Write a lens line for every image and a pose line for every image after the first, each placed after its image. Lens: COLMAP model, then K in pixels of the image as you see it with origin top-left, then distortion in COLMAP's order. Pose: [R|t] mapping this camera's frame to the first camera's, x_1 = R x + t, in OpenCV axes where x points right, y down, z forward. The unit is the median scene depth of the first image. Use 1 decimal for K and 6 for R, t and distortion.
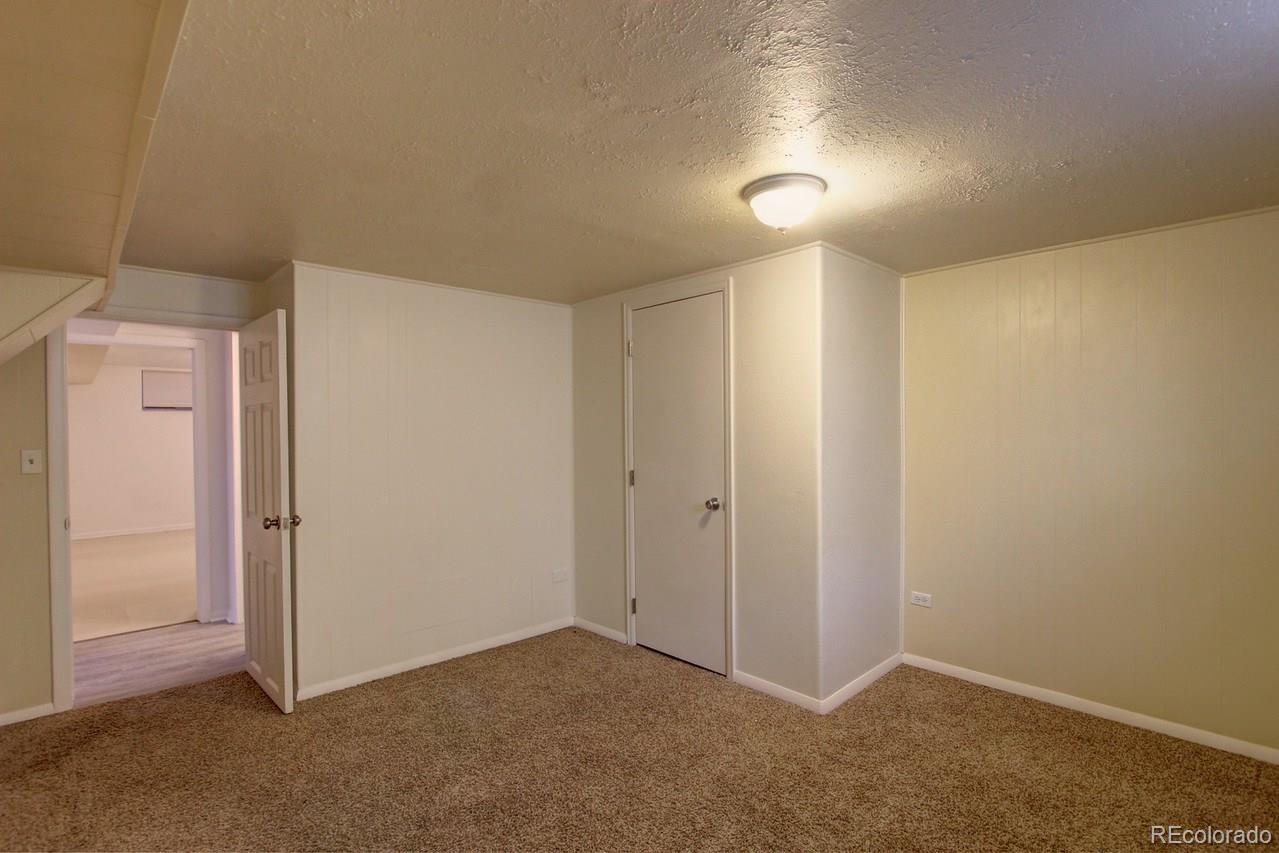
lens RADIAL K [[606.9, 0, 641.7], [0, 606.9, 432.0], [0, 0, 1]] dist [-0.015021, 0.000815]
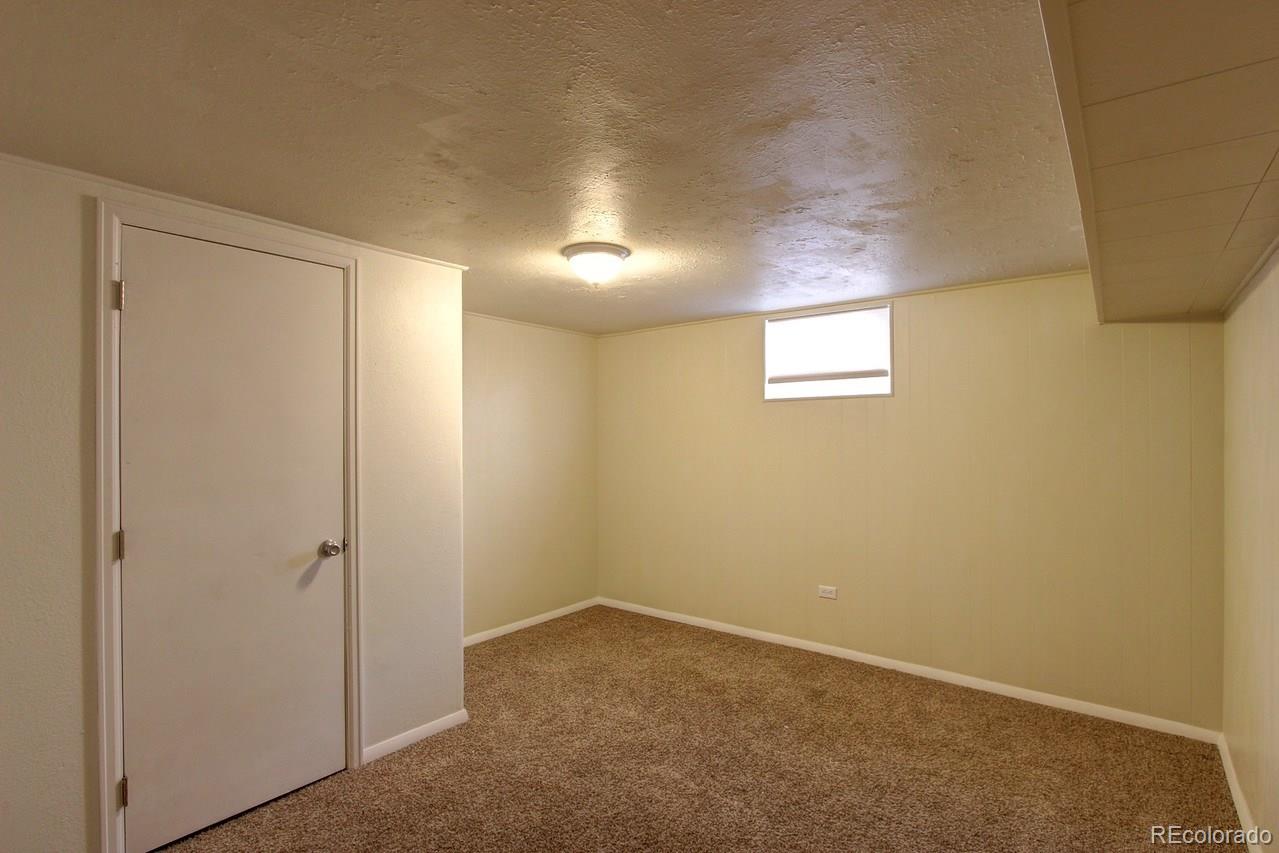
lens RADIAL K [[606.9, 0, 641.7], [0, 606.9, 432.0], [0, 0, 1]] dist [-0.015021, 0.000815]
pose [[-0.122278, 0.014364, 0.992392, -0.665052], [0.021658, 0.999696, -0.011801, -0.006718], [-0.992260, 0.020051, -0.122552, 0.708142]]
